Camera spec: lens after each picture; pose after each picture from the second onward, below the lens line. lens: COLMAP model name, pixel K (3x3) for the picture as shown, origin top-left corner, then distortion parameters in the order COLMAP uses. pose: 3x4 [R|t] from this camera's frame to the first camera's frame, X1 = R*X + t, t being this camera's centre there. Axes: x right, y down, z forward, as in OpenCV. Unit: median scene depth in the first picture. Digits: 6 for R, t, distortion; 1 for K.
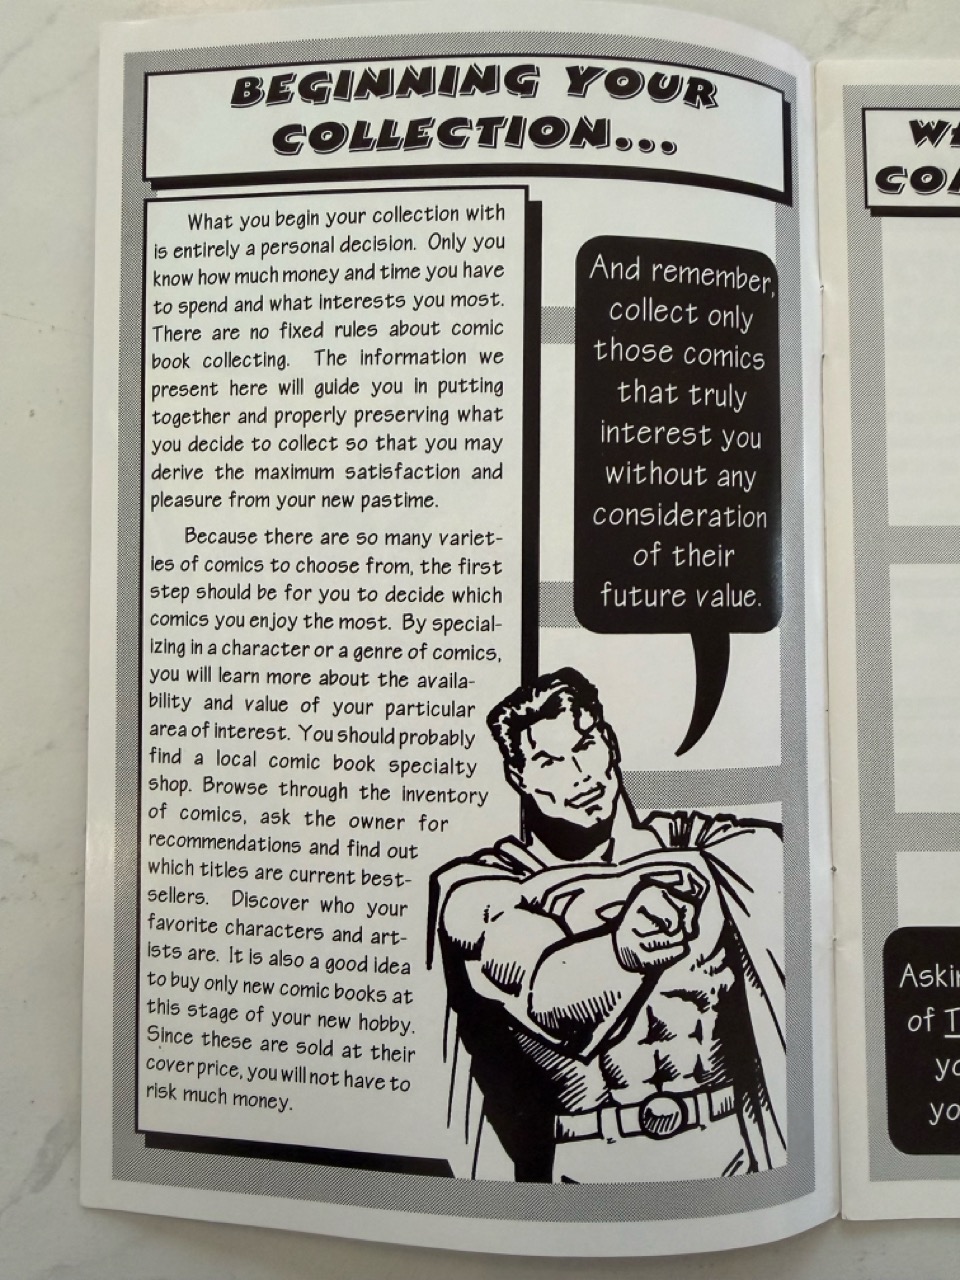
lens RADIAL K [[893.9, 0, 479.7], [0, 893.9, 638.6], [0, 0, 1]] dist [0.009901, -0.009182]
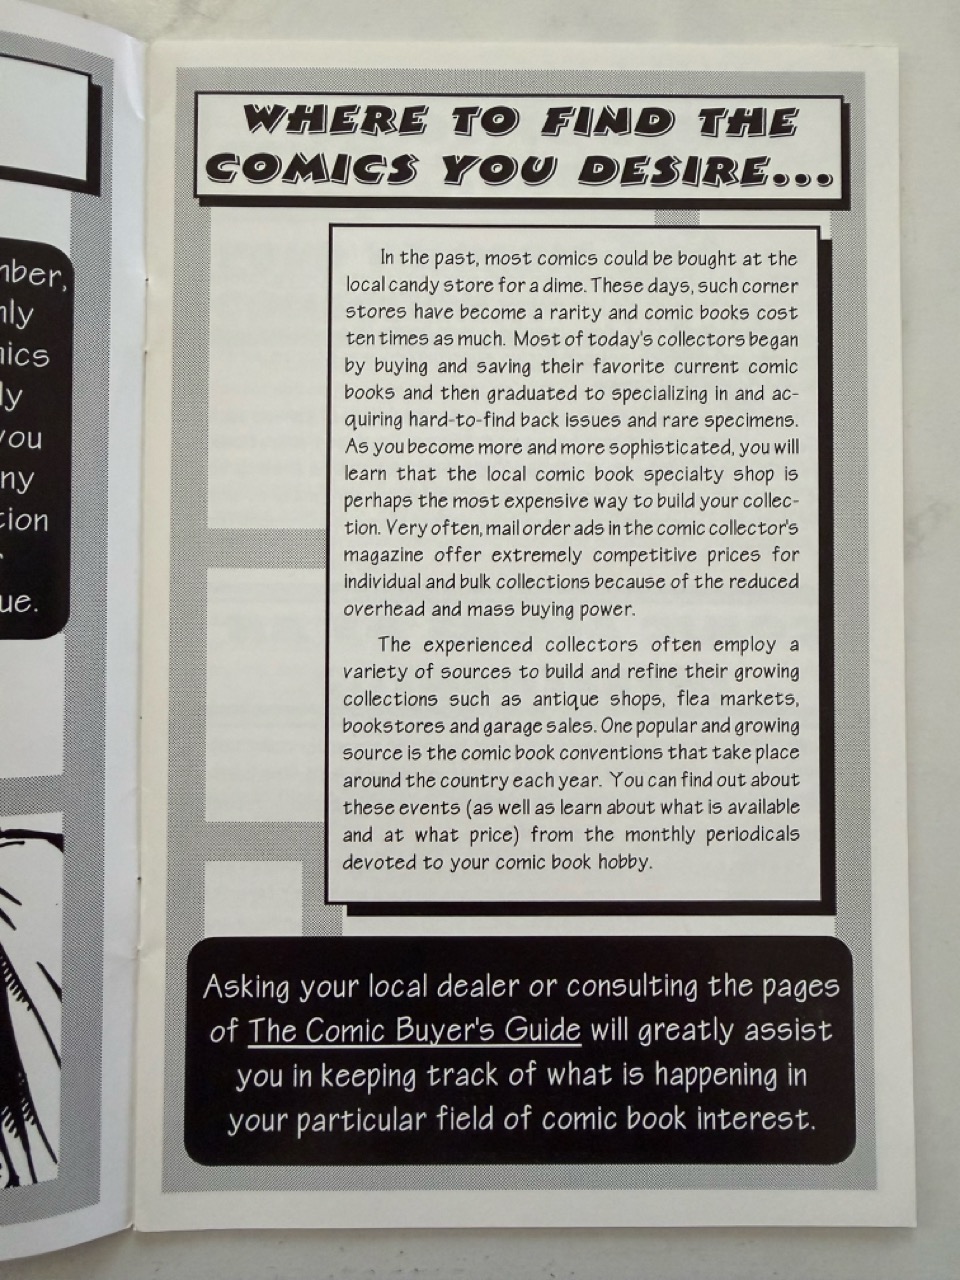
lens RADIAL K [[893.9, 0, 479.4], [0, 893.9, 644.5], [0, 0, 1]] dist [0.009901, -0.009182]
pose [[0.999970, -0.003462, 0.006911, 0.762768], [0.003289, 0.999683, 0.024945, -0.023079], [-0.006995, -0.024921, 0.999665, 0.022511]]
